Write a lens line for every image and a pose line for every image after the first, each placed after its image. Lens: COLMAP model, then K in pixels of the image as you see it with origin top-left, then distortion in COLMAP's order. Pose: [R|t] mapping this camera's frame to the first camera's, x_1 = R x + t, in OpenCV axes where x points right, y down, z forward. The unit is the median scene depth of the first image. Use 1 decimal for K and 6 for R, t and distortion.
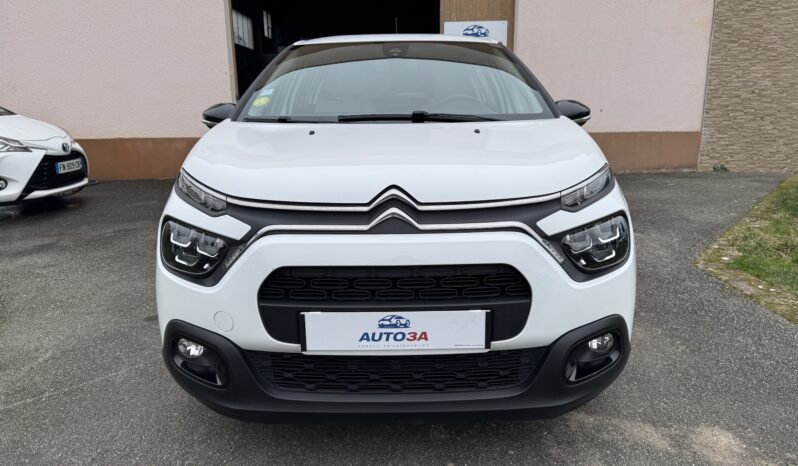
lens RADIAL K [[567.9, 0, 399.2], [0, 567.9, 209.3], [0, 0, 1]] dist [0.058308, -0.000104]
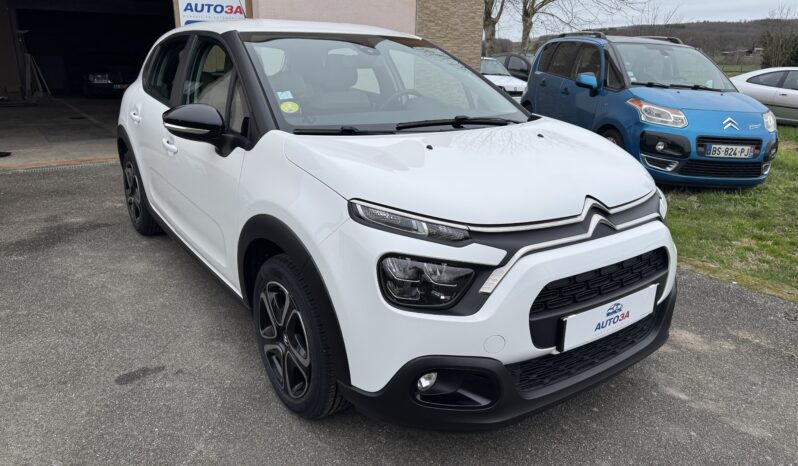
lens RADIAL K [[582.4, 0, 399.0], [0, 582.4, 233.0], [0, 0, 1]] dist [0.007490, -0.001122]
pose [[0.836366, -0.151242, 0.526894, -0.969281], [0.098594, 0.987014, 0.126814, -0.154986], [-0.539231, -0.054115, 0.840417, 0.204714]]
